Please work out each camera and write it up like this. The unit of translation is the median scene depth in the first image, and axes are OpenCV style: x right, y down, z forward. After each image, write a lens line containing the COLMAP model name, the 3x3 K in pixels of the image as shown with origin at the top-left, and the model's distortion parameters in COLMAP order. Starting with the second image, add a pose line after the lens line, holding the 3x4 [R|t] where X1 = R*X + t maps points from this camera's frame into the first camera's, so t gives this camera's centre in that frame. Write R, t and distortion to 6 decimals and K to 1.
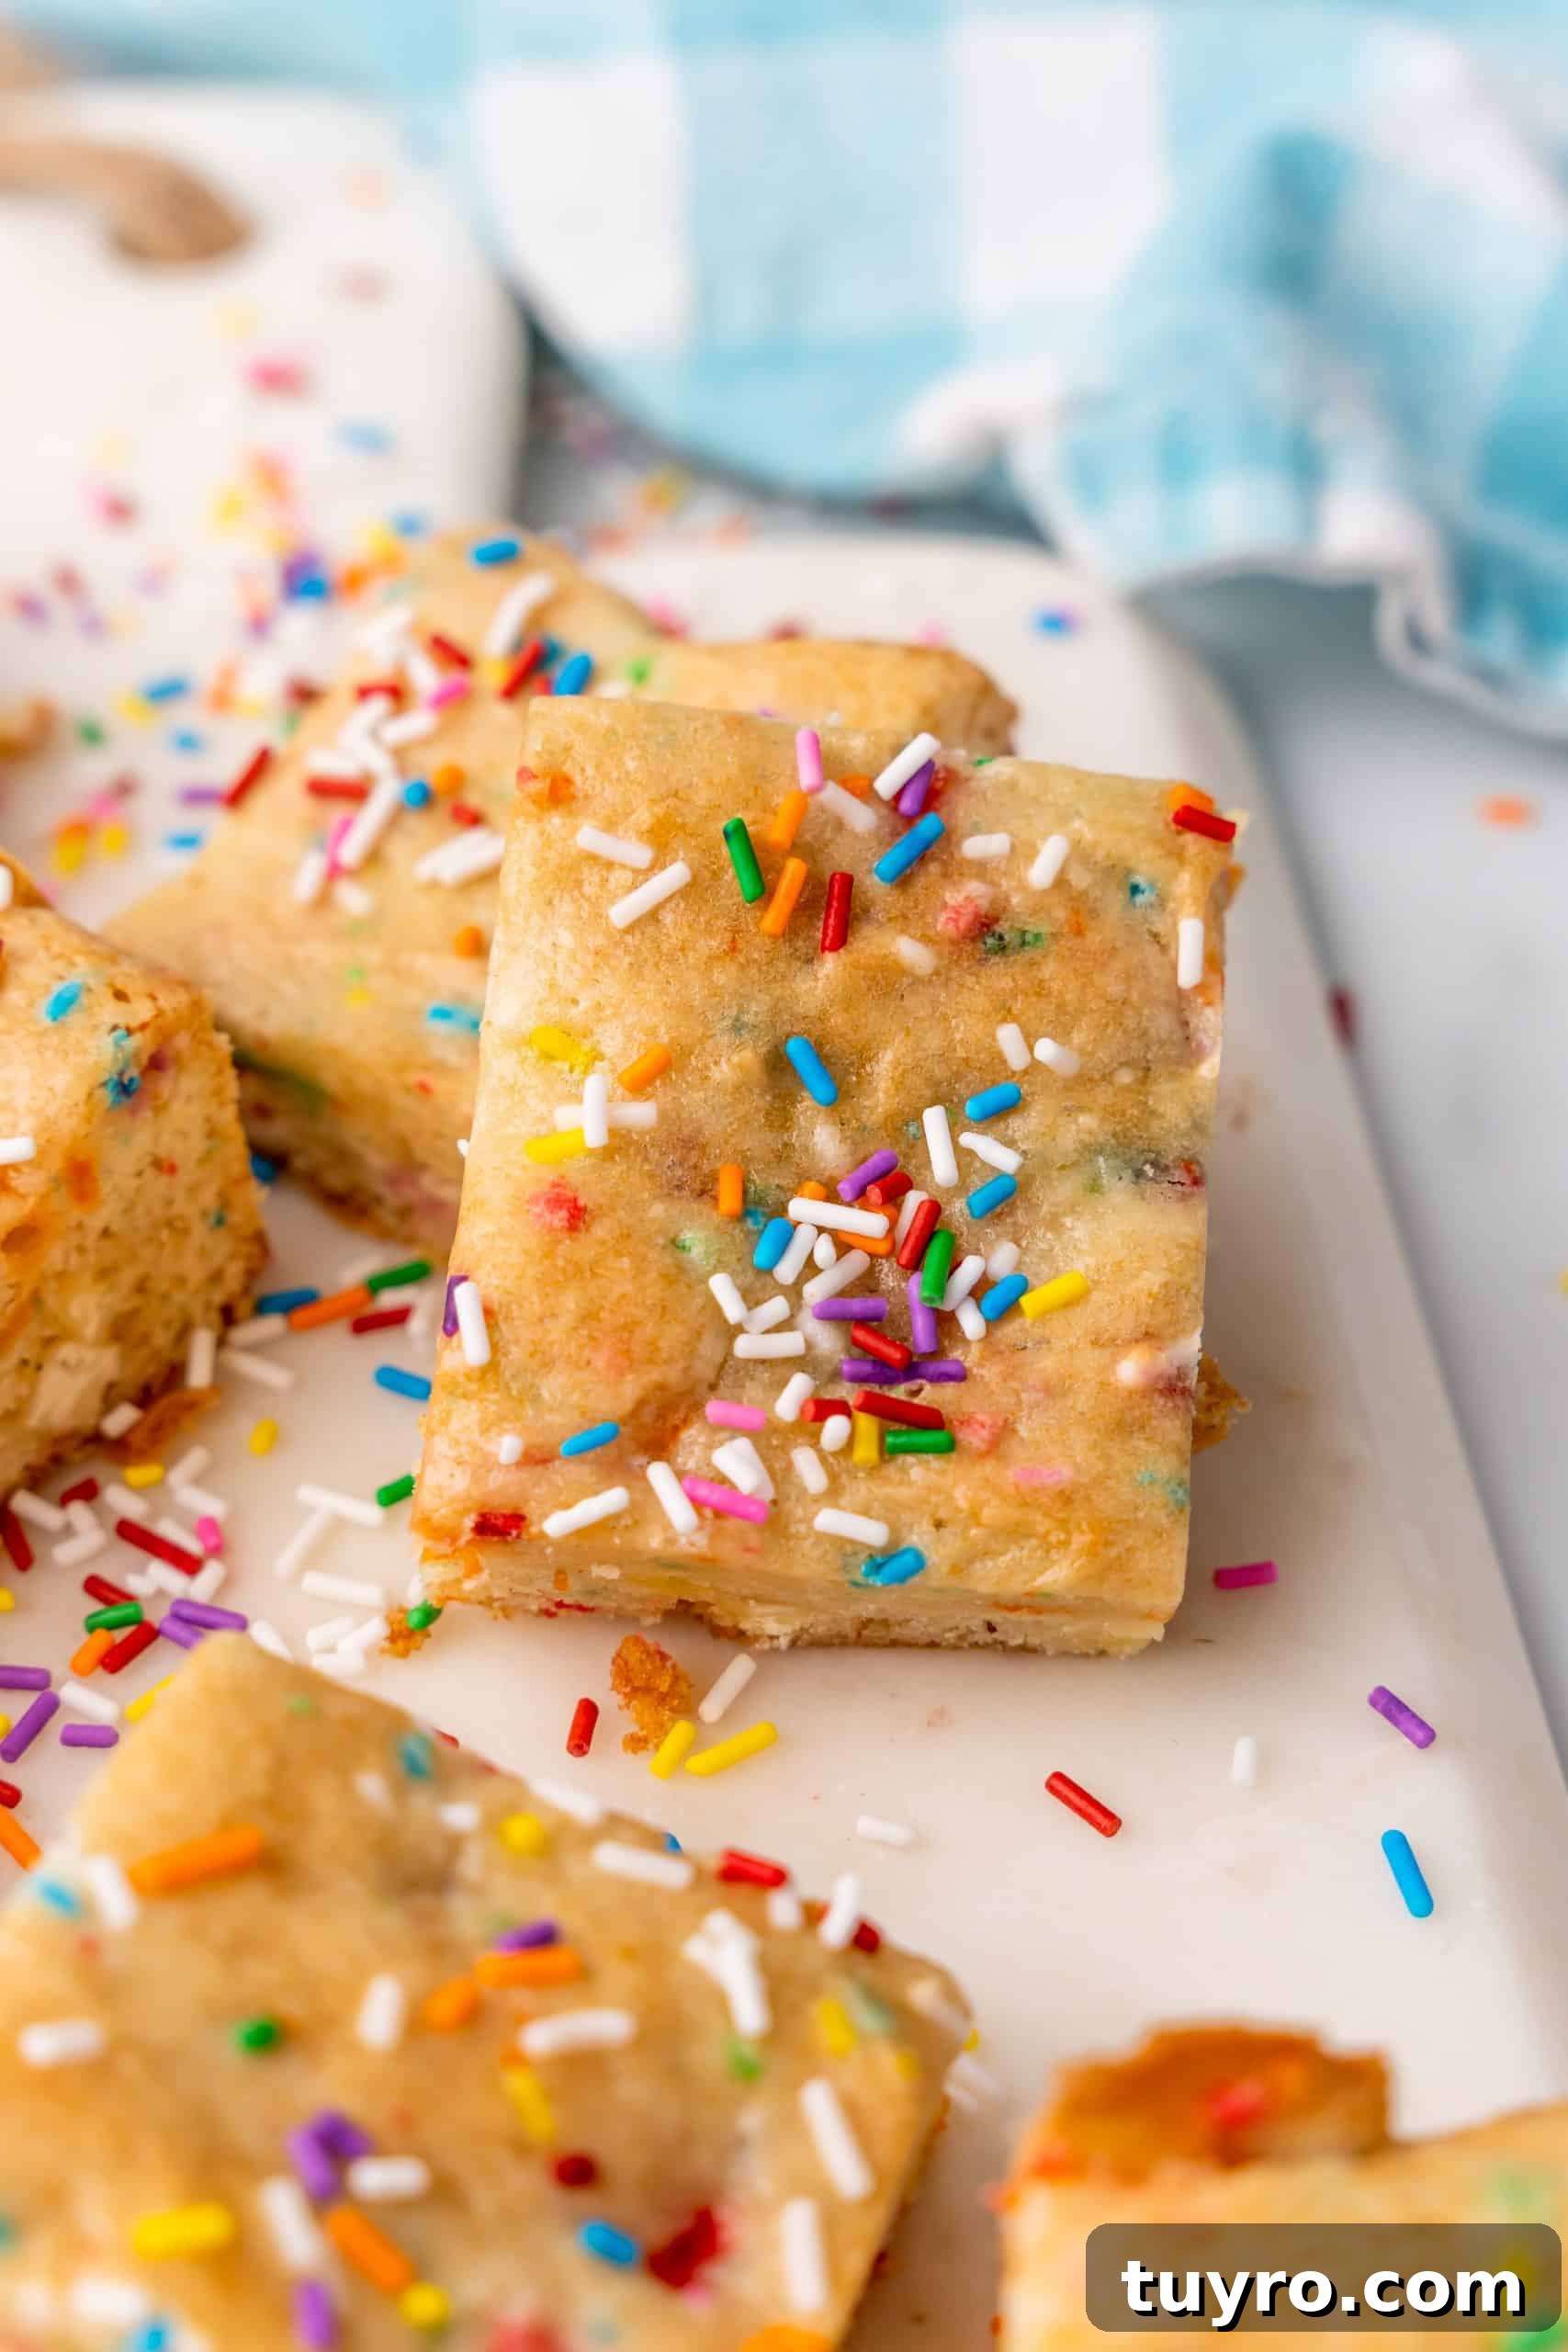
lens RADIAL K [[4346.6, 0, 784.0], [0, 4346.6, 1176.0], [0, 0, 1]] dist [-0.102682, 1.021985]
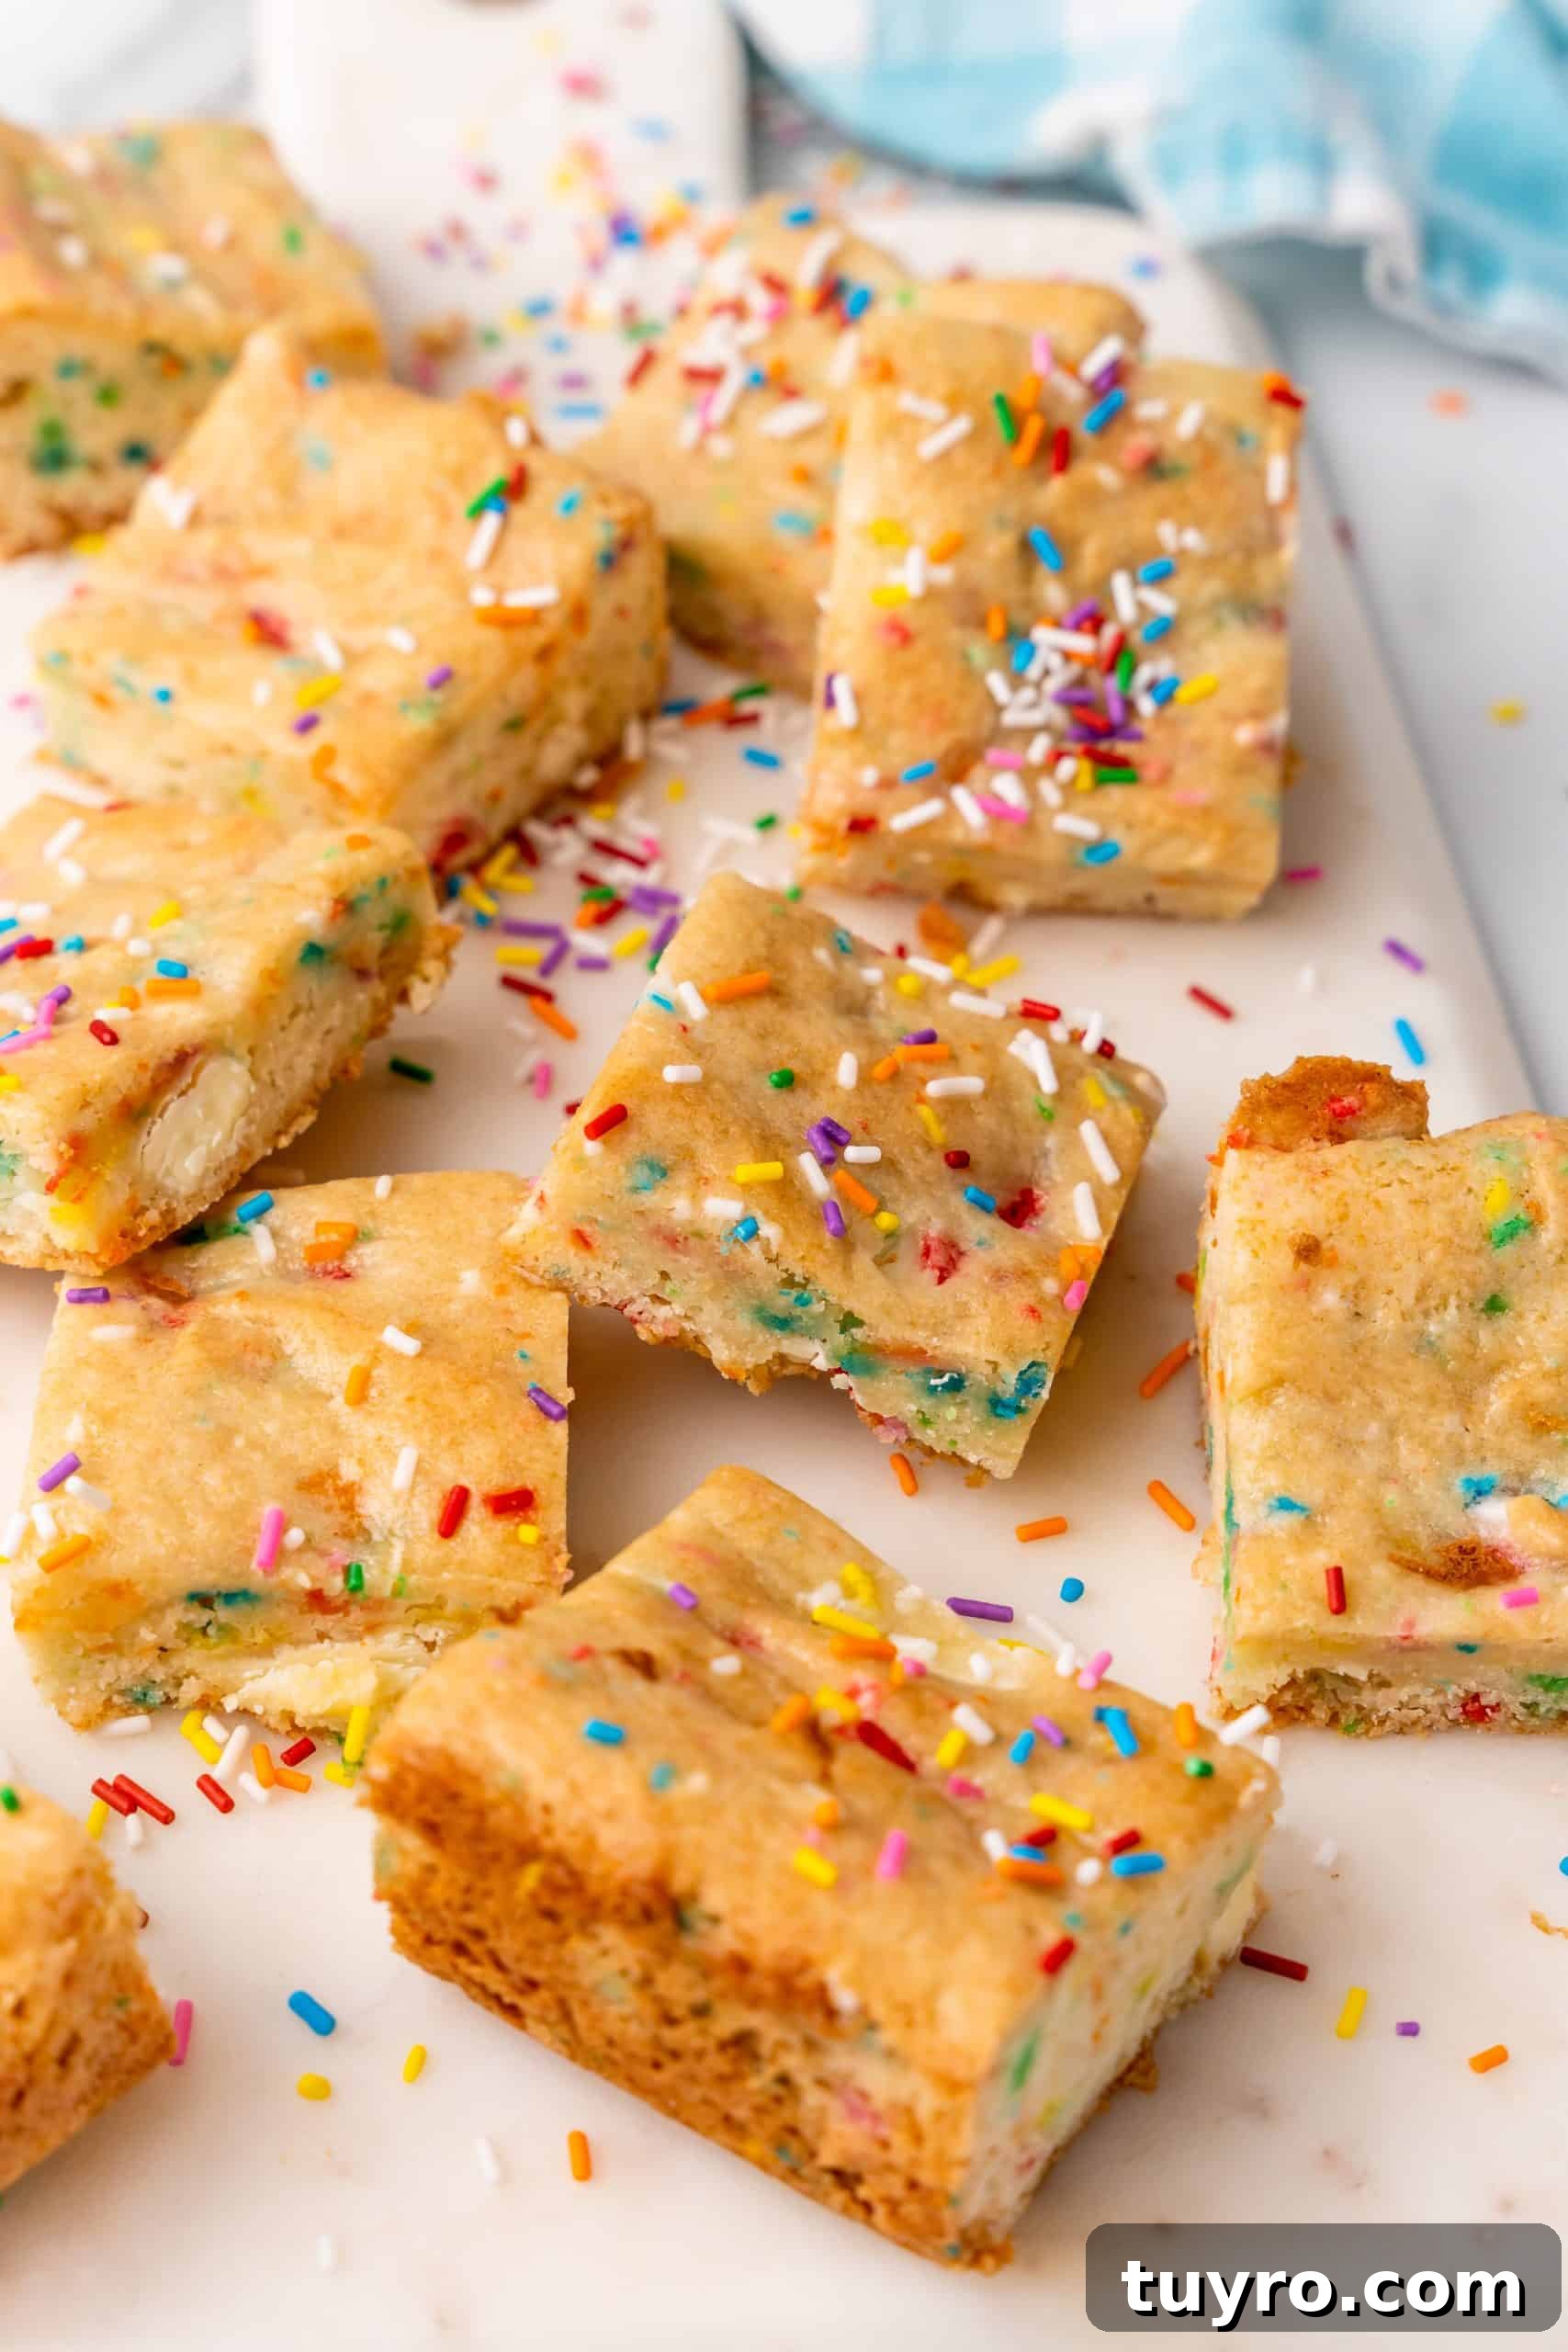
lens RADIAL K [[4346.6, 0, 784.0], [0, 4346.6, 1176.0], [0, 0, 1]] dist [-0.102682, 1.021985]
pose [[0.999033, 0.002053, 0.043910, -0.160911], [-0.005610, 0.996695, 0.081041, 0.077274], [-0.043599, -0.081209, 0.995743, -0.614447]]
